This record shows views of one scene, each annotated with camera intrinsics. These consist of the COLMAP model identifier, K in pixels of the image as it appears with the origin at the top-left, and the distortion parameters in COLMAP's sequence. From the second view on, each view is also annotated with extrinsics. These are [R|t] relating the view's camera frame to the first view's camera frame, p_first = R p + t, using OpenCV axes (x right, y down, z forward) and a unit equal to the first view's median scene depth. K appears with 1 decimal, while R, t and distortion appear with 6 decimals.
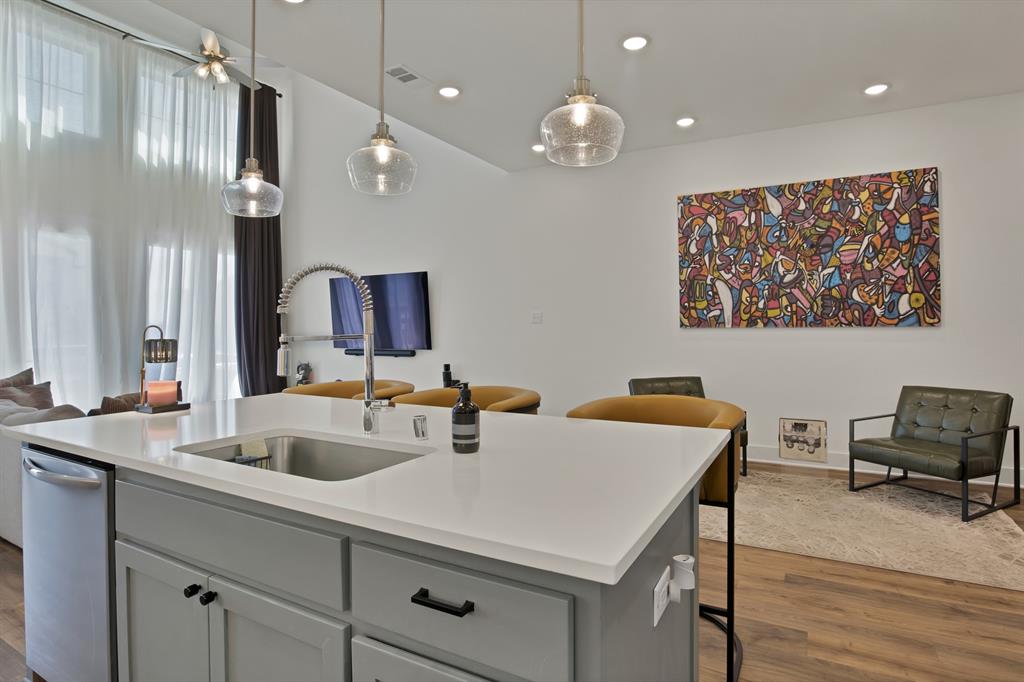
lens RADIAL K [[551.0, 0, 511.5], [0, 551.0, 316.4], [0, 0, 1]] dist [-0.026145, 0.000714]
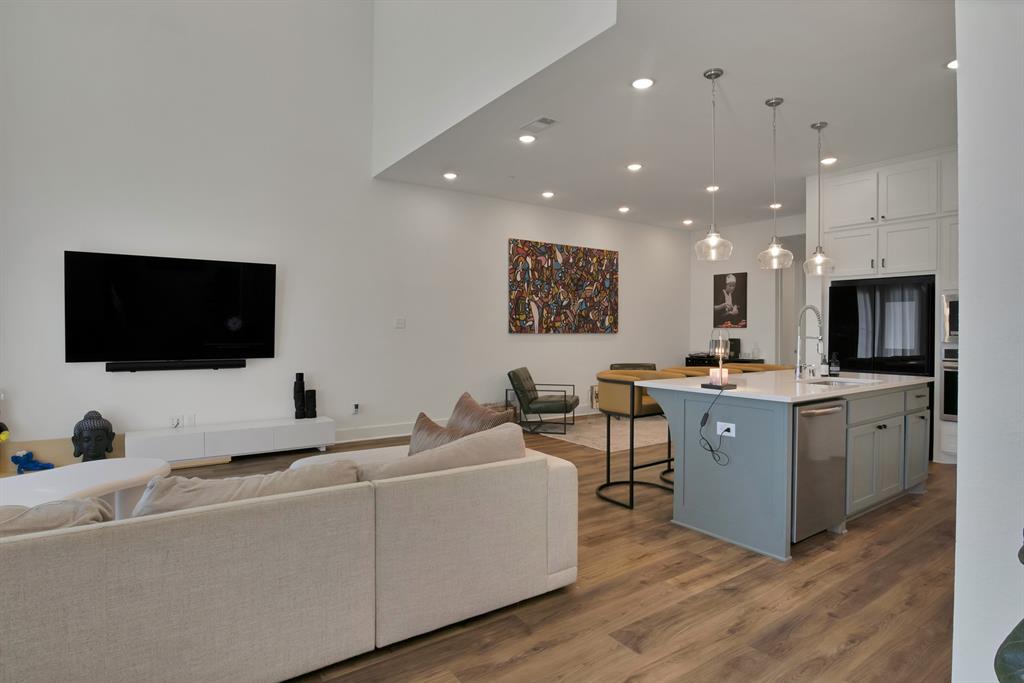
lens RADIAL K [[539.2, 0, 526.0], [0, 539.2, 332.5], [0, 0, 1]] dist [-0.018872, -0.000168]
pose [[0.423921, 0.009611, 0.905648, -0.976068], [-0.015948, 0.999868, -0.003146, 0.024193], [-0.905559, -0.013110, 0.424018, 0.416007]]
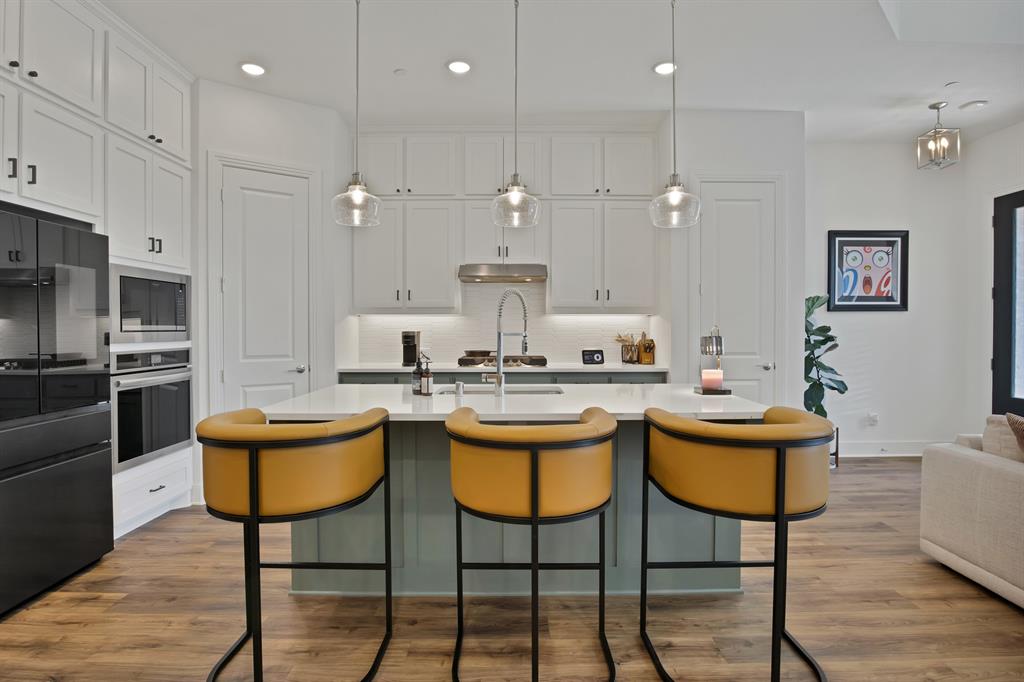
lens RADIAL K [[539.3, 0, 517.1], [0, 539.3, 336.3], [0, 0, 1]] dist [-0.025914, 0.002328]
pose [[-0.873148, 0.019887, -0.487049, 0.190884], [0.014377, 0.999783, 0.015048, 0.015808], [0.487243, 0.006136, -0.873245, 0.881384]]
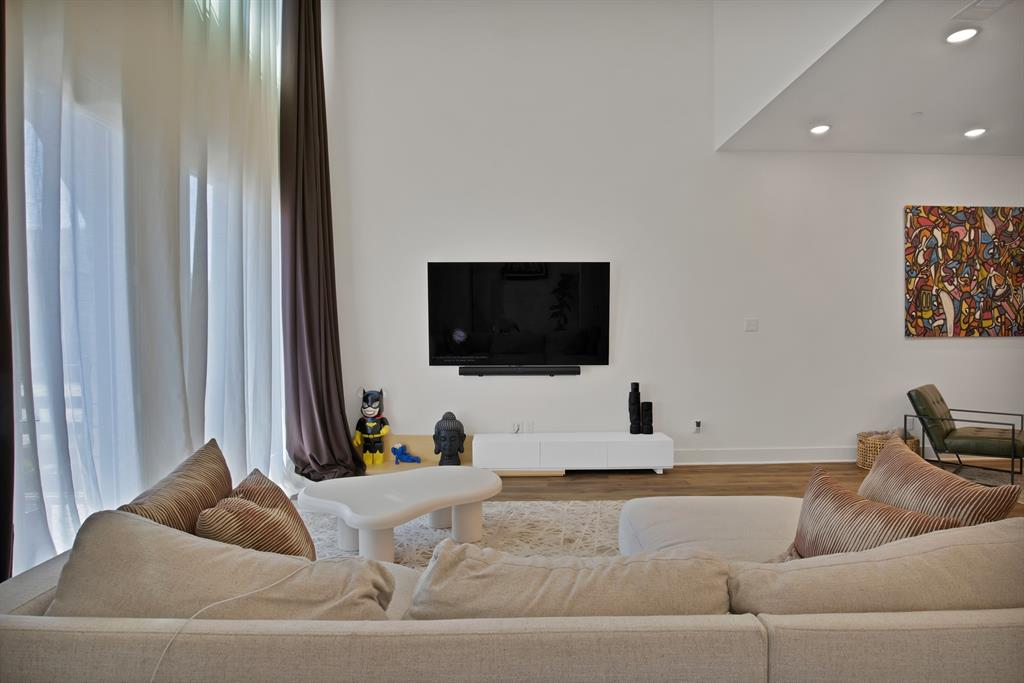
lens RADIAL K [[535.2, 0, 517.3], [0, 535.2, 342.2], [0, 0, 1]] dist [-0.040990, 0.006727]
pose [[0.868770, 0.000248, 0.495216, -0.847281], [-0.010001, 0.999805, 0.017044, 0.022965], [-0.495115, -0.019760, 0.868603, 0.558578]]
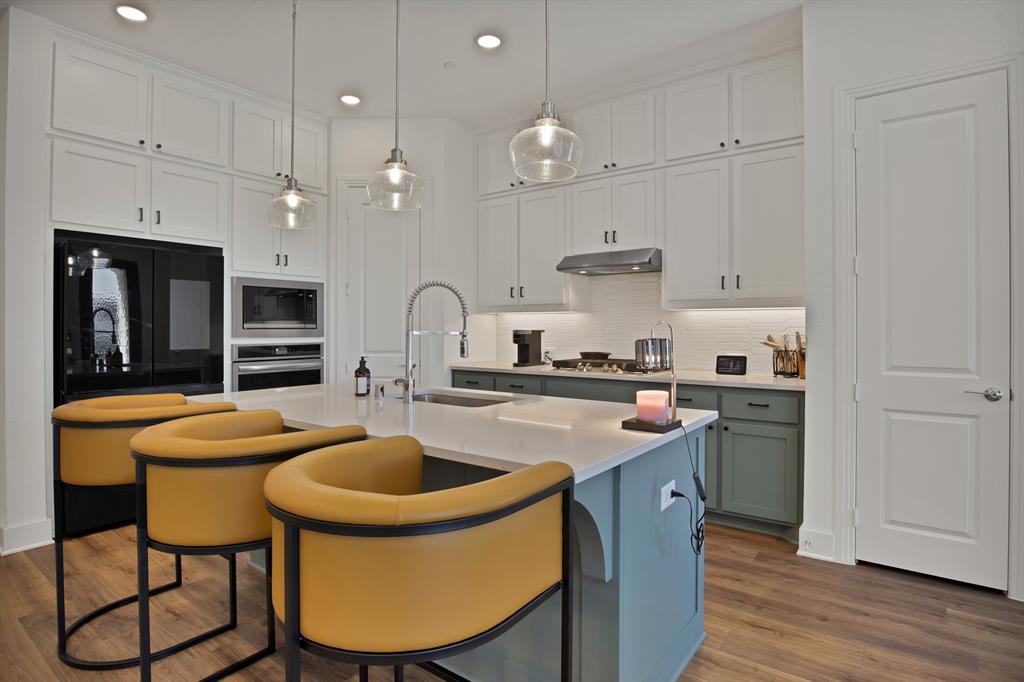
lens RADIAL K [[536.2, 0, 518.8], [0, 536.2, 327.4], [0, 0, 1]] dist [-0.025652, 0.000261]
pose [[-0.990581, 0.010937, 0.136491, -0.226916], [0.009834, 0.999913, -0.008756, 0.022150], [-0.136575, -0.007332, -0.990603, 0.855660]]
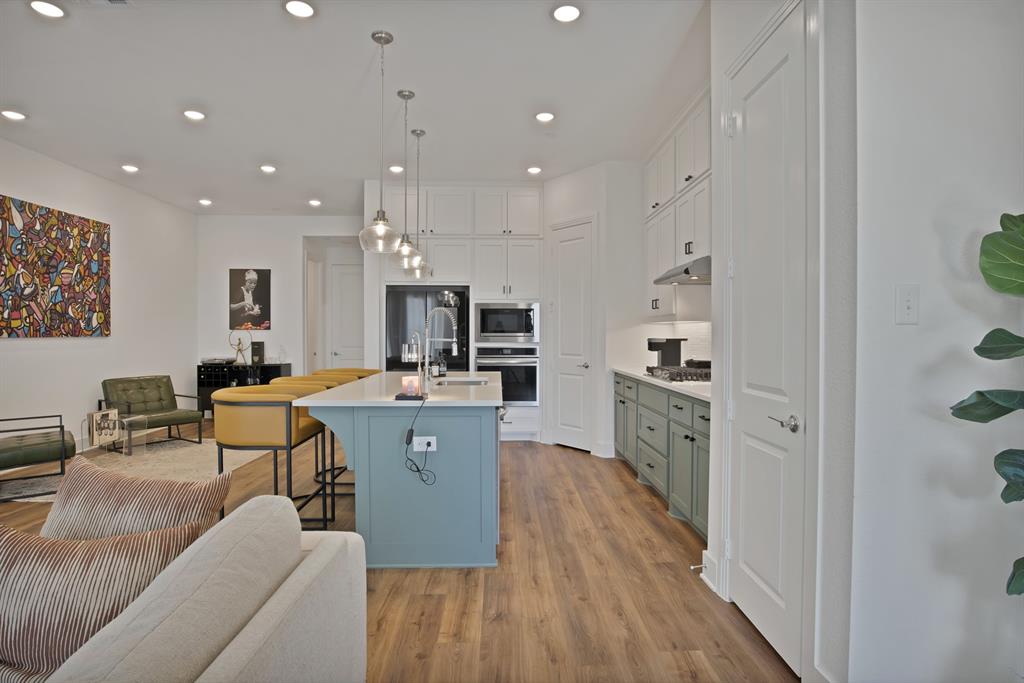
lens RADIAL K [[535.2, 0, 517.3], [0, 535.2, 342.2], [0, 0, 1]] dist [-0.040990, 0.006727]
pose [[-0.509067, -0.002562, 0.860723, -0.827571], [-0.002886, 0.999995, 0.001270, 0.024762], [-0.860722, -0.001838, -0.509072, 0.681635]]
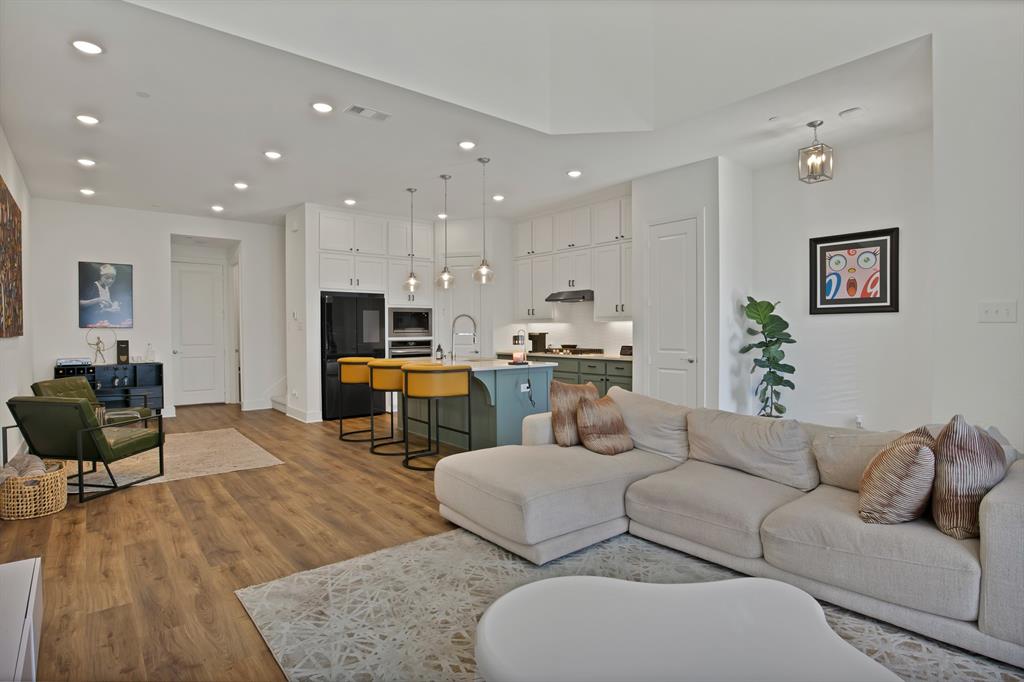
lens RADIAL K [[526.5, 0, 516.9], [0, 526.5, 336.8], [0, 0, 1]] dist [-0.023260, 0.001479]
pose [[-0.928596, 0.010880, 0.370933, -0.666587], [0.011679, 0.999932, -0.000094, 0.030793], [-0.370909, 0.004245, -0.928659, 1.492212]]
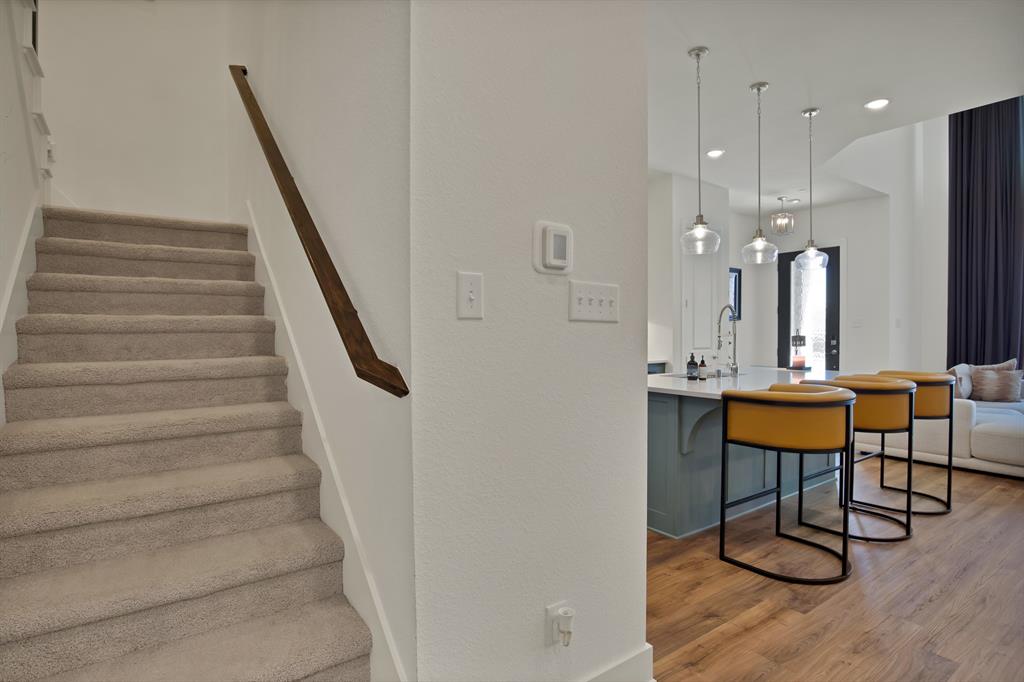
lens RADIAL K [[539.3, 0, 517.1], [0, 539.3, 336.3], [0, 0, 1]] dist [-0.025914, 0.002328]
pose [[-0.428159, 0.022344, -0.903427, 0.802373], [0.015460, 0.999729, 0.017399, 0.004991], [0.903571, -0.006517, -0.428388, 0.440004]]
